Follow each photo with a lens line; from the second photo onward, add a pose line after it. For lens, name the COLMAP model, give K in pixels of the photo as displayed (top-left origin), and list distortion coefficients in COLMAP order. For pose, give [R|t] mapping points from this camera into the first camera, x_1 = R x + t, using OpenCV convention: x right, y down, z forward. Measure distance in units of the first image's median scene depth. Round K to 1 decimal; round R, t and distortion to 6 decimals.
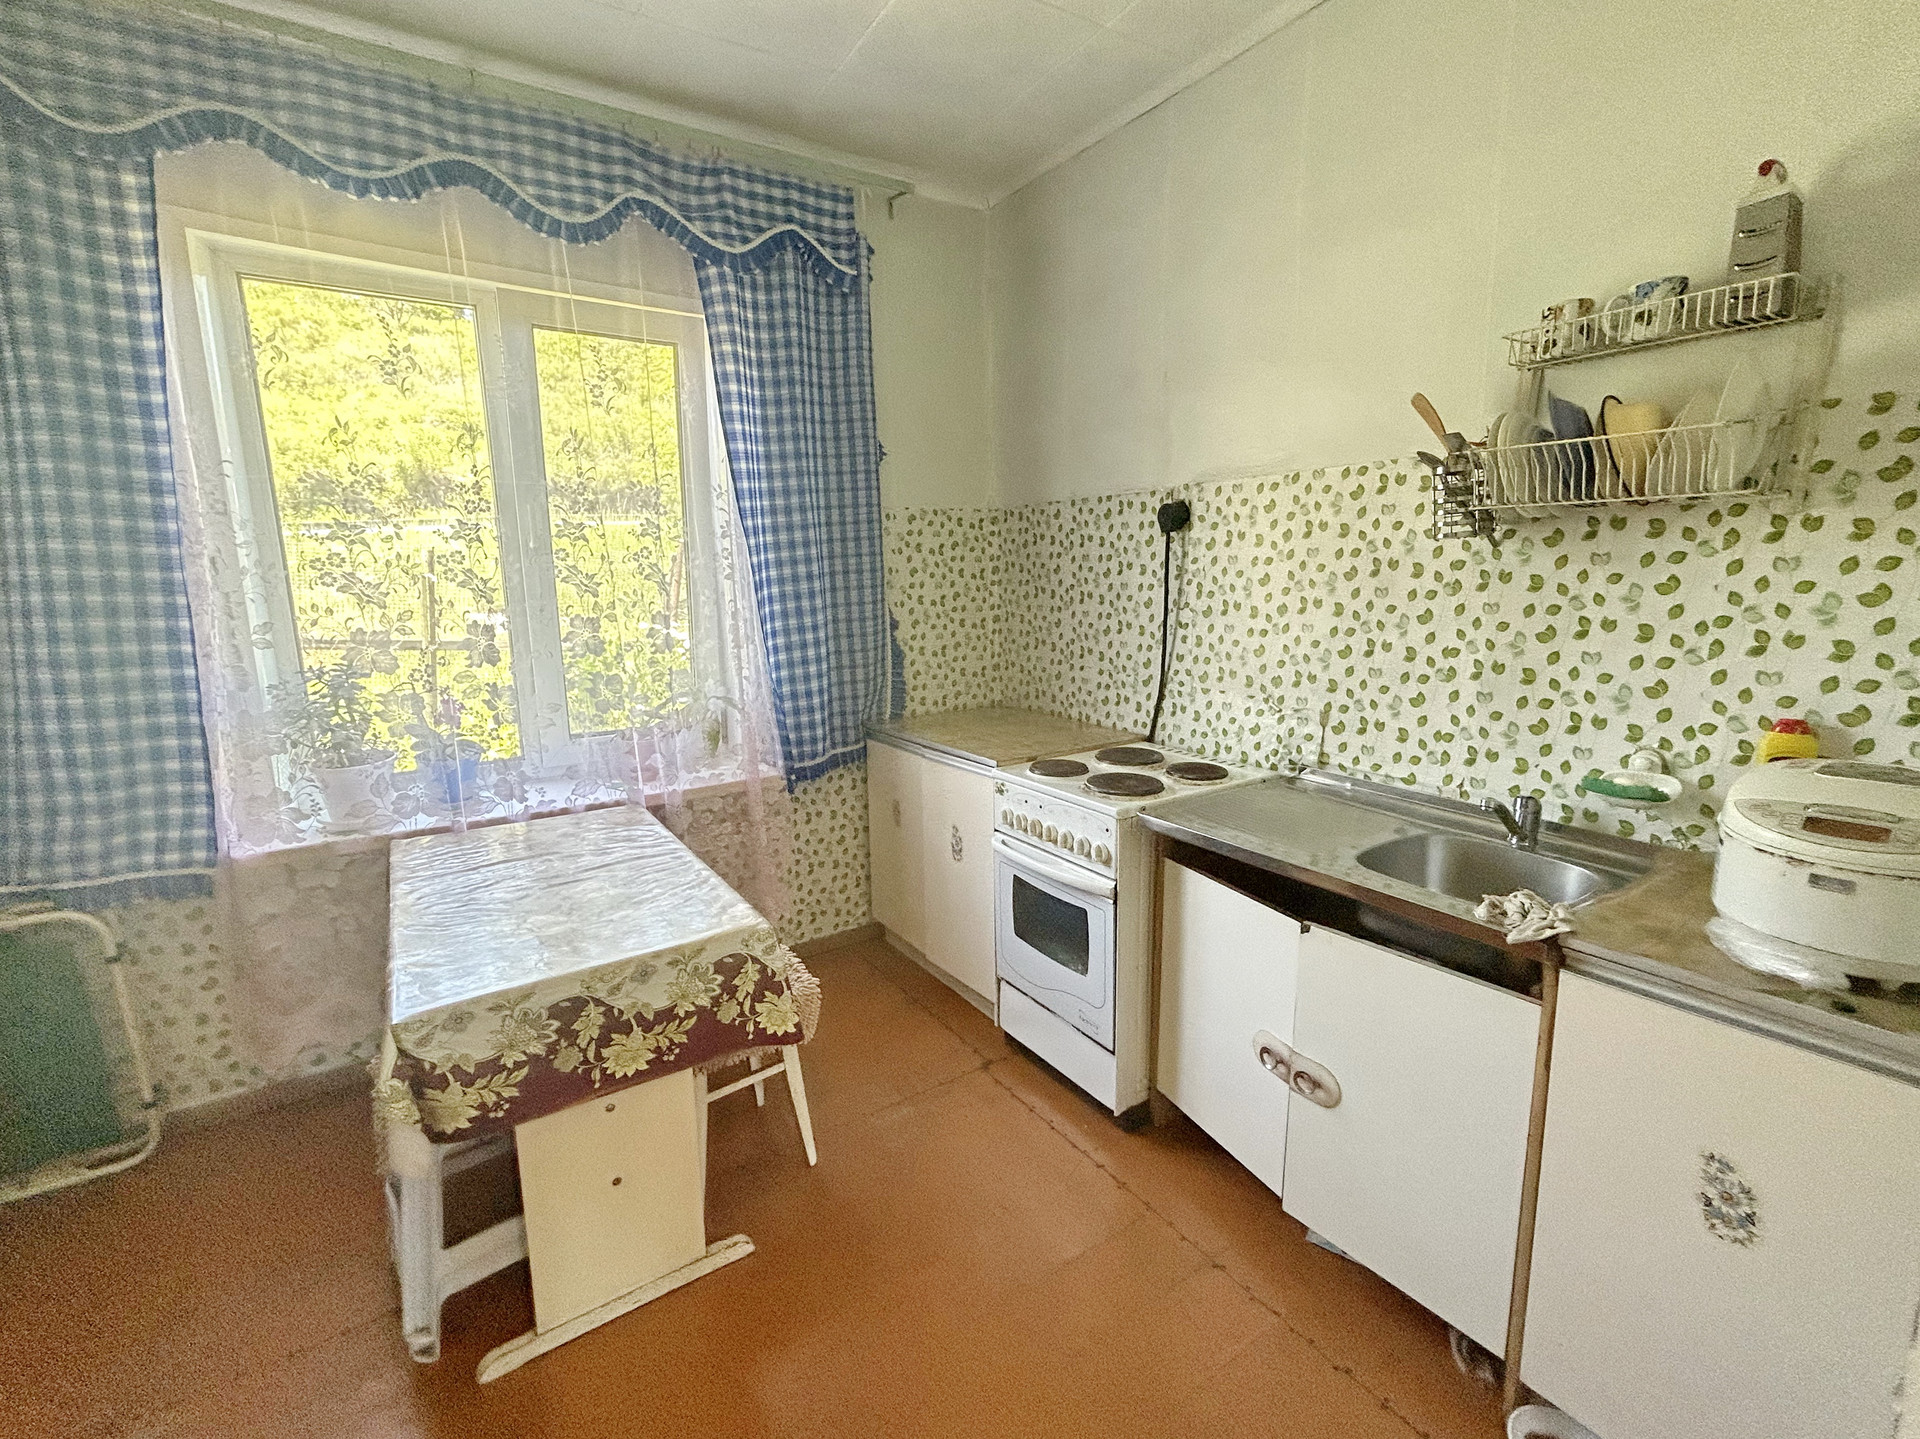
lens RADIAL K [[812.2, 0, 961.9], [0, 812.2, 718.4], [0, 0, 1]] dist [-0.001909, 0.000853]
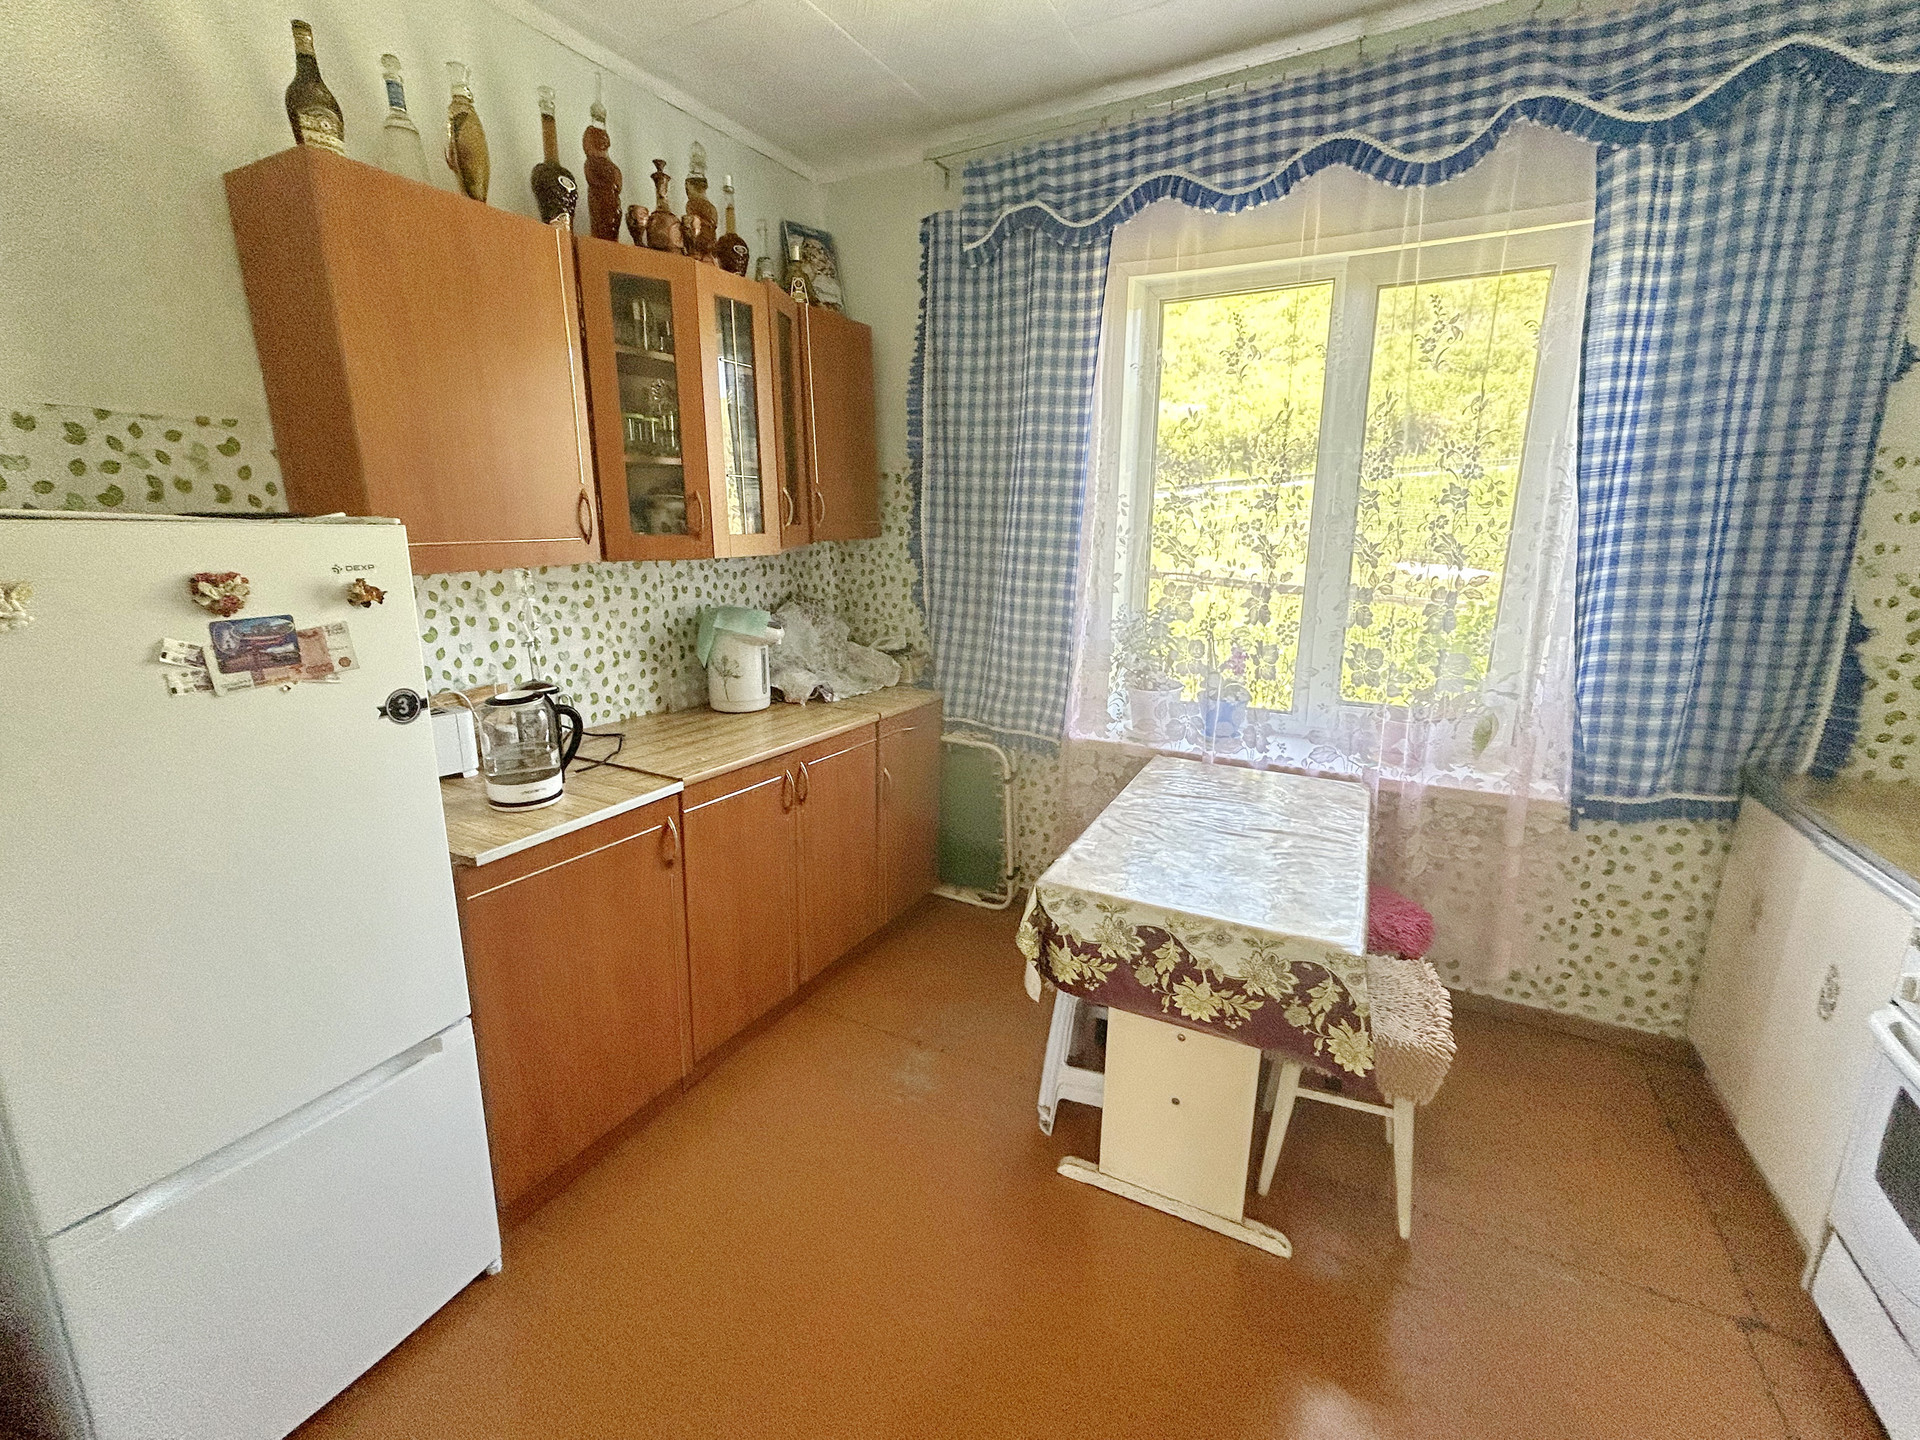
lens RADIAL K [[812.2, 0, 961.9], [0, 812.2, 718.9], [0, 0, 1]] dist [-0.001909, 0.000853]
pose [[0.481350, 0.223504, -0.847554, 0.184344], [-0.164719, 0.972782, 0.162978, -0.053181], [0.860912, 0.061159, 0.505064, 0.103119]]
